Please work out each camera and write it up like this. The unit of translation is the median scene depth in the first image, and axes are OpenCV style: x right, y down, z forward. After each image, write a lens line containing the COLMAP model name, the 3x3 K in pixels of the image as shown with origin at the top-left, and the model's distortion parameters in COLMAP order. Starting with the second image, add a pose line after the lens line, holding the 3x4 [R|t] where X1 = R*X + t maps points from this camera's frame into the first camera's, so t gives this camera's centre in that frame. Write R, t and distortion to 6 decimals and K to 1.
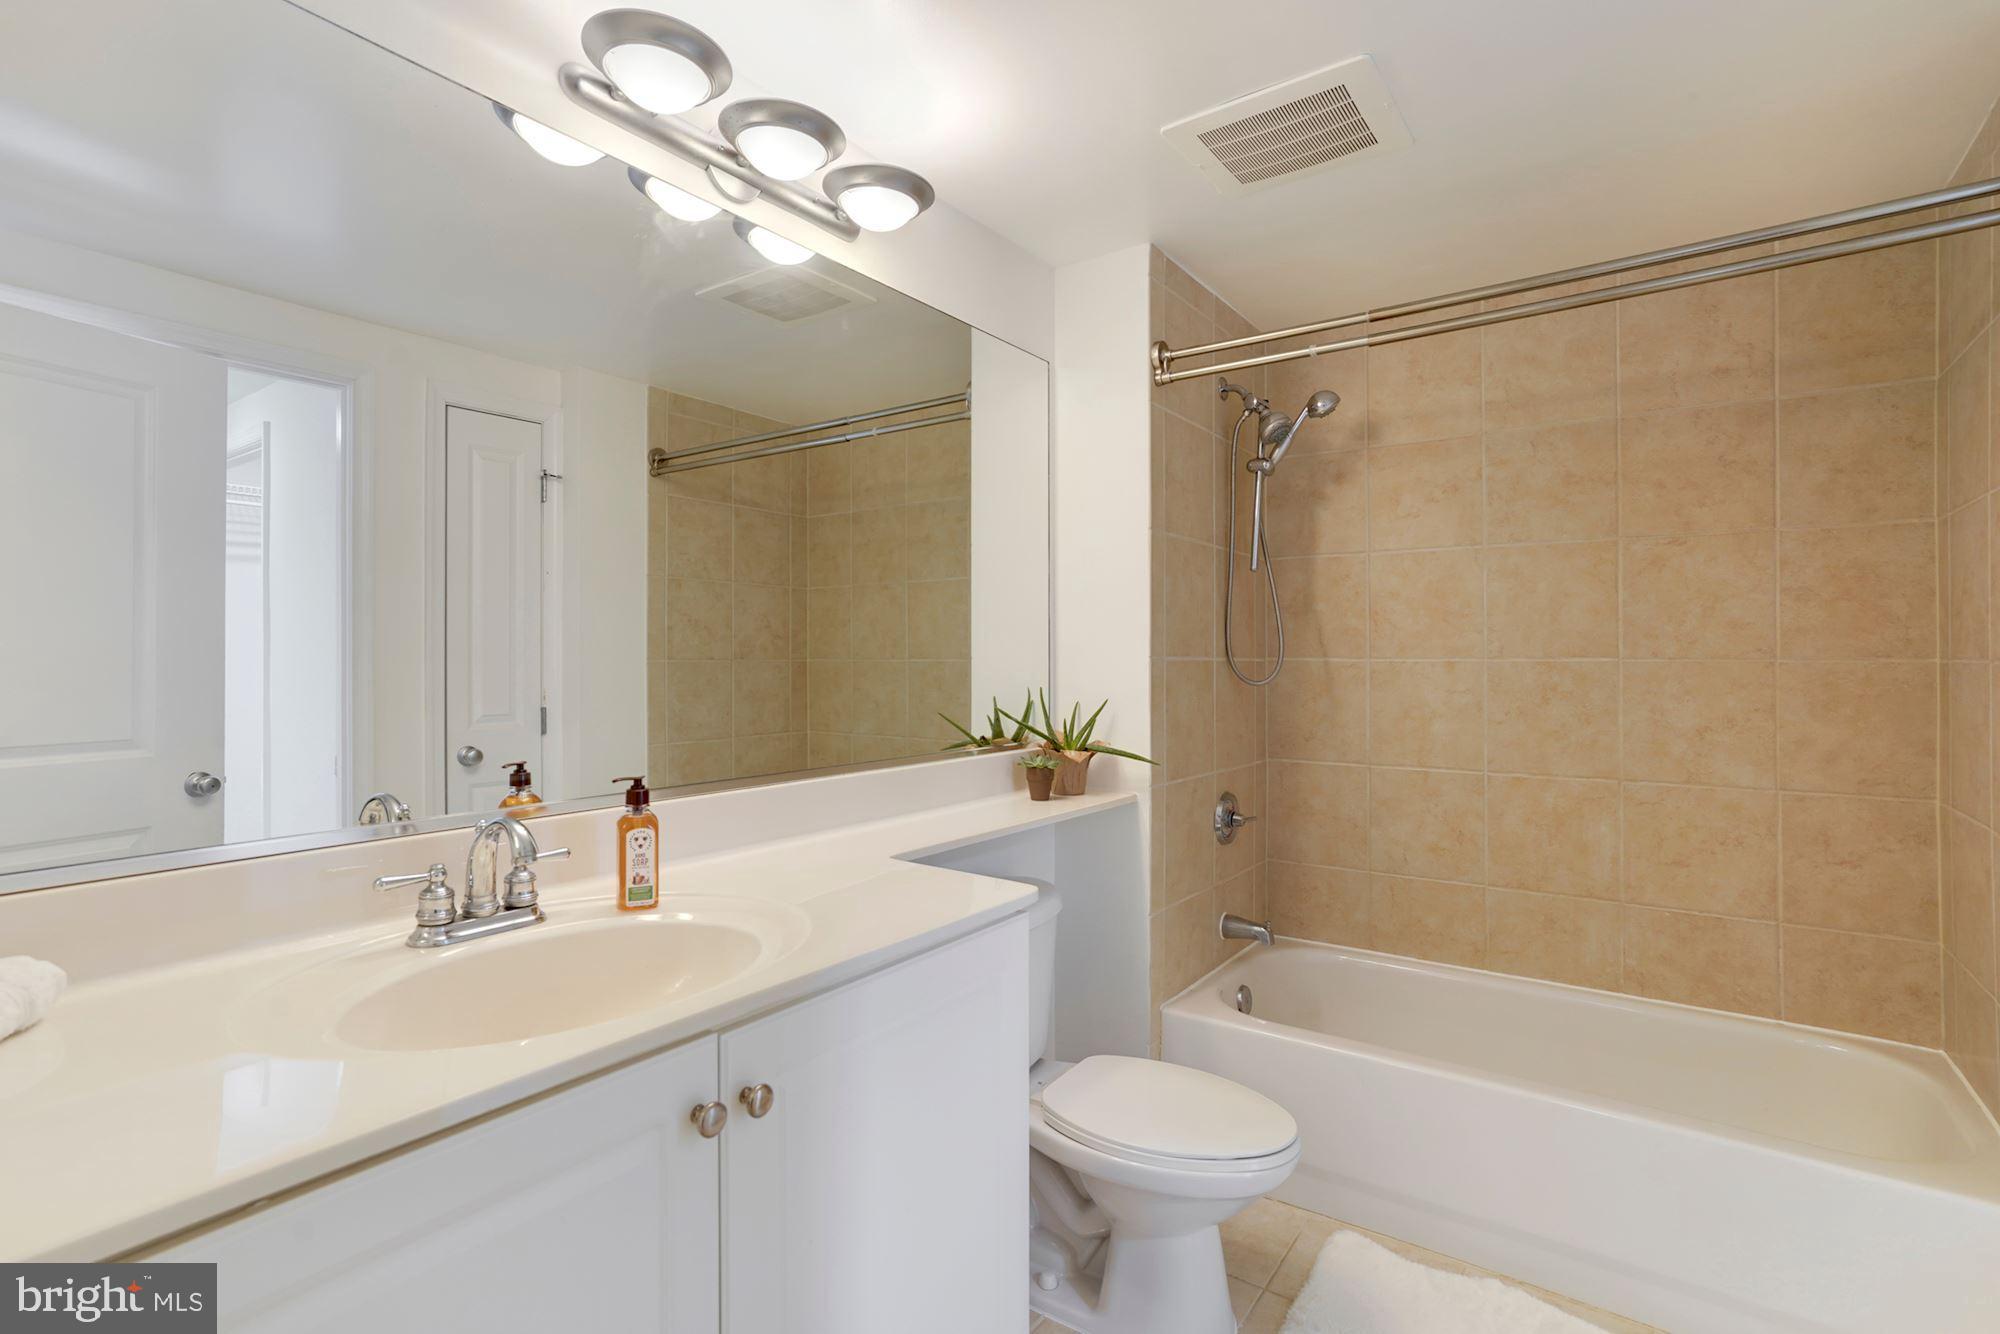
lens RADIAL K [[952.4, 0, 991.1], [0, 952.4, 665.7], [0, 0, 1]] dist [-0.025227, 0.007897]
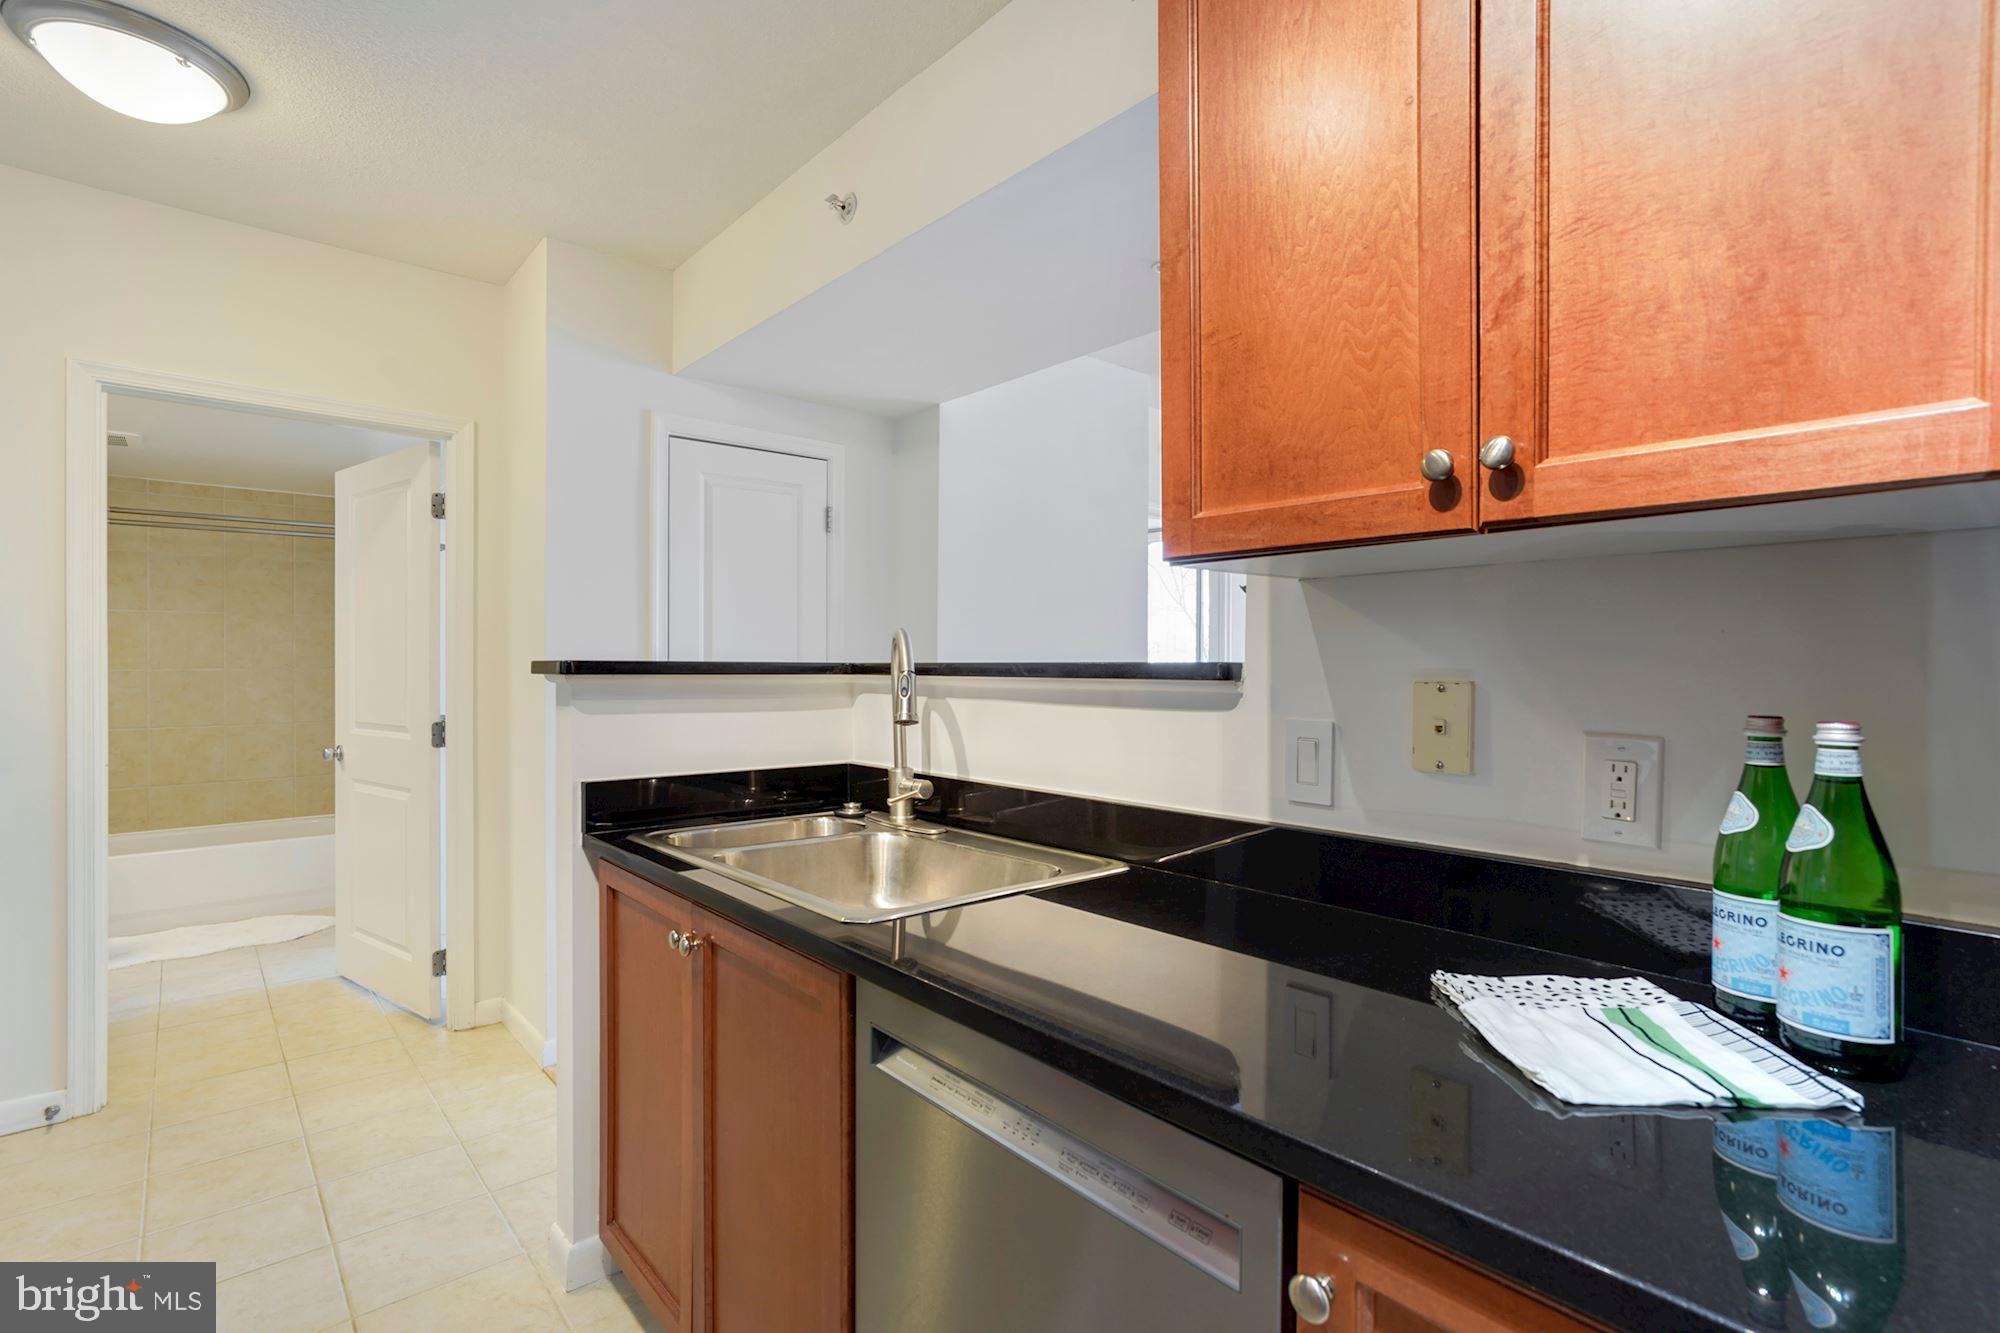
lens RADIAL K [[952.4, 0, 998.8], [0, 952.4, 671.4], [0, 0, 1]] dist [-0.025227, 0.007897]
pose [[0.252080, -0.000077, 0.967706, -0.994492], [0.000418, 1.000000, -0.000029, -0.000602], [-0.967706, 0.000412, 0.252080, -1.292719]]
